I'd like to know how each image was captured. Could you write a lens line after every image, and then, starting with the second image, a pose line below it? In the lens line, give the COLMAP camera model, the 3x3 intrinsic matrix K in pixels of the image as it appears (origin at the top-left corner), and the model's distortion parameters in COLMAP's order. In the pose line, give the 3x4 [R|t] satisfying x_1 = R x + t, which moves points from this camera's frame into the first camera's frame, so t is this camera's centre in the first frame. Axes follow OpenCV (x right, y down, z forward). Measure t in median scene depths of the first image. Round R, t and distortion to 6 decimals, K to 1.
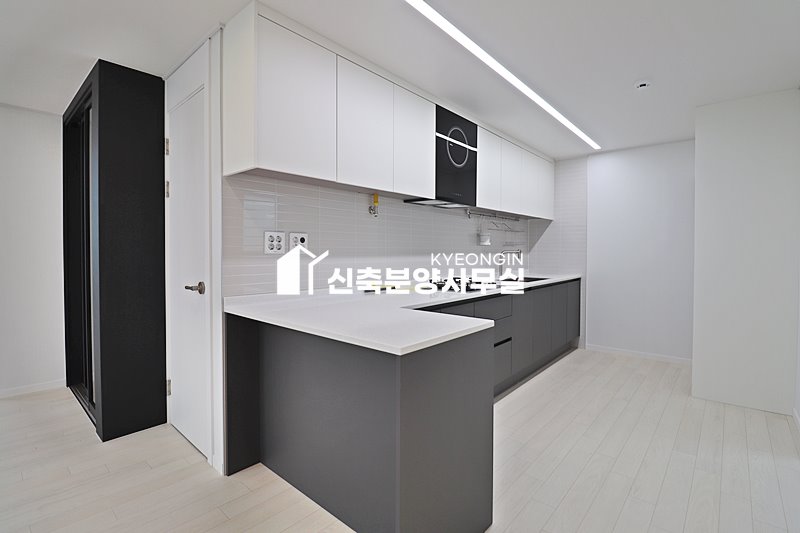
lens RADIAL K [[369.2, 0, 396.7], [0, 369.2, 260.3], [0, 0, 1]] dist [-0.006074, -0.009556]
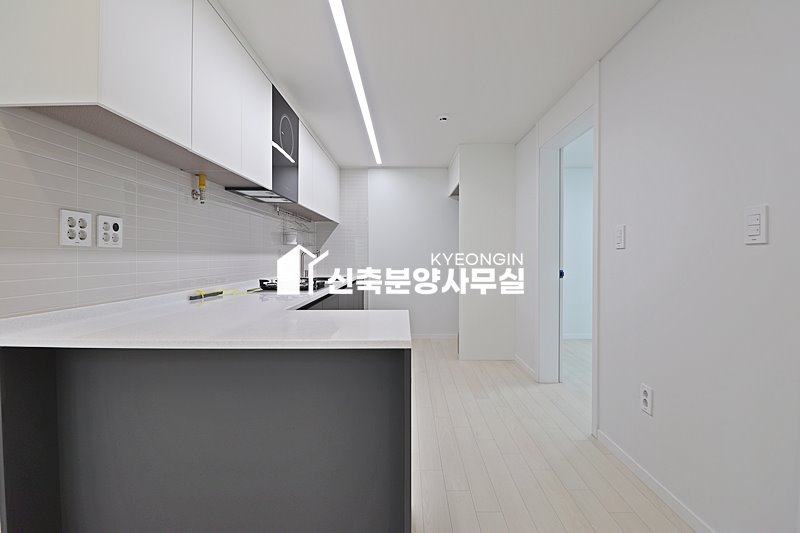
lens RADIAL K [[369.2, 0, 401.4], [0, 369.2, 260.7], [0, 0, 1]] dist [-0.006074, -0.009556]
pose [[0.757011, -0.006777, 0.653366, -0.248840], [0.014163, 0.999881, -0.006039, 0.015420], [-0.653248, 0.013826, 0.757018, 0.123501]]
